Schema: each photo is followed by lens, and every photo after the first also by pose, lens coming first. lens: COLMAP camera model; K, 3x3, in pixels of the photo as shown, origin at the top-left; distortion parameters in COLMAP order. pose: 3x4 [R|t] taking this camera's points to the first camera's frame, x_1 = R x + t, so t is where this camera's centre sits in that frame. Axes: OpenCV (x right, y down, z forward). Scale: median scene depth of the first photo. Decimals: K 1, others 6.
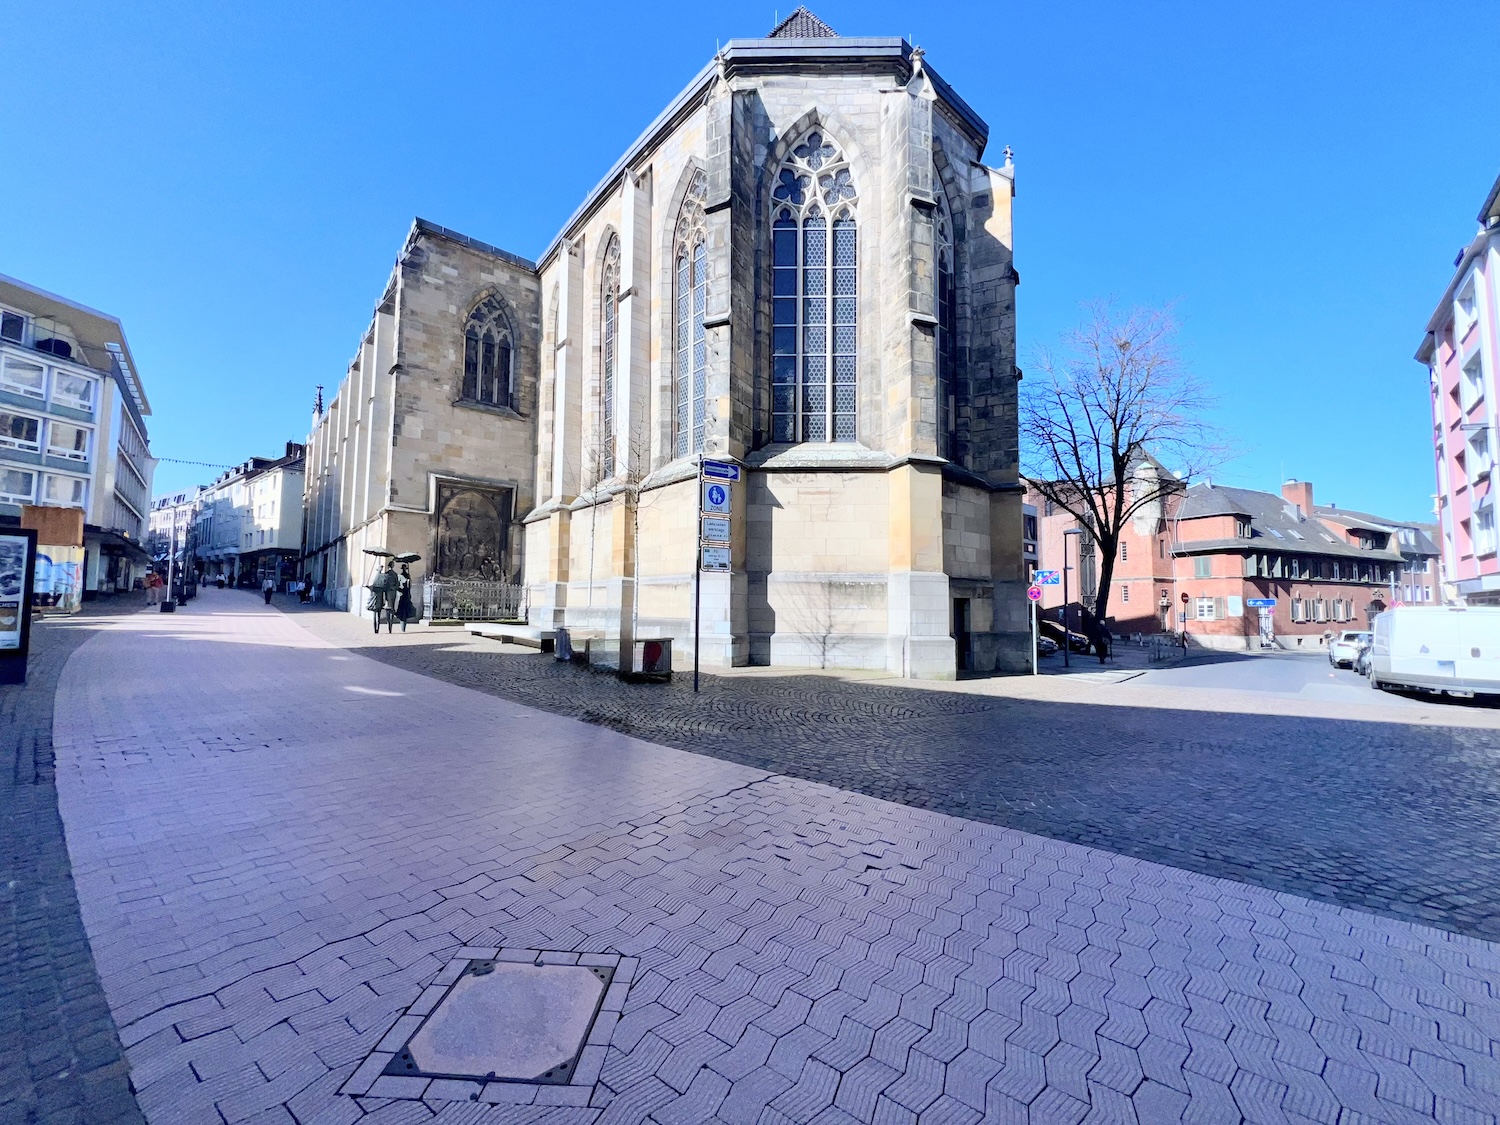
lens RADIAL K [[598.4, 0, 749.7], [0, 598.4, 566.1], [0, 0, 1]] dist [-0.001117, 0.000214]
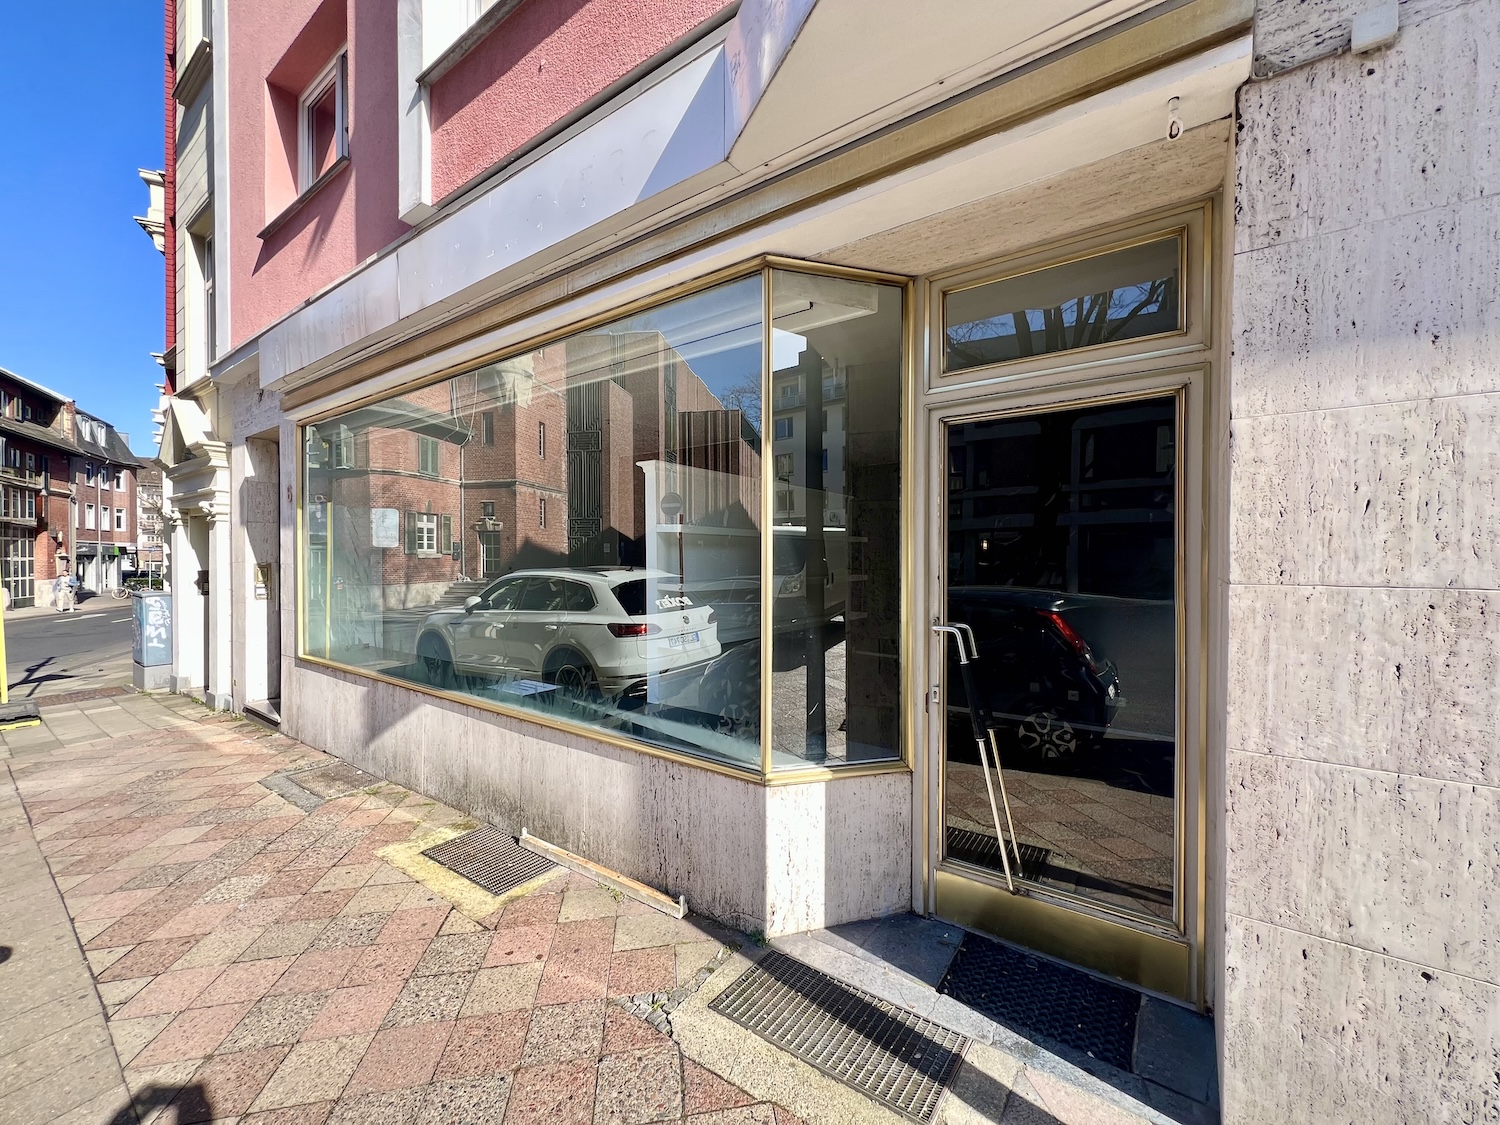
lens RADIAL K [[598.4, 0, 749.7], [0, 598.4, 566.1], [0, 0, 1]] dist [-0.001117, 0.000214]
pose [[-0.087699, -0.019861, 0.995949, 0.517859], [-0.074449, 0.997136, 0.013329, 0.050281], [-0.993361, -0.072979, -0.088927, 0.452981]]
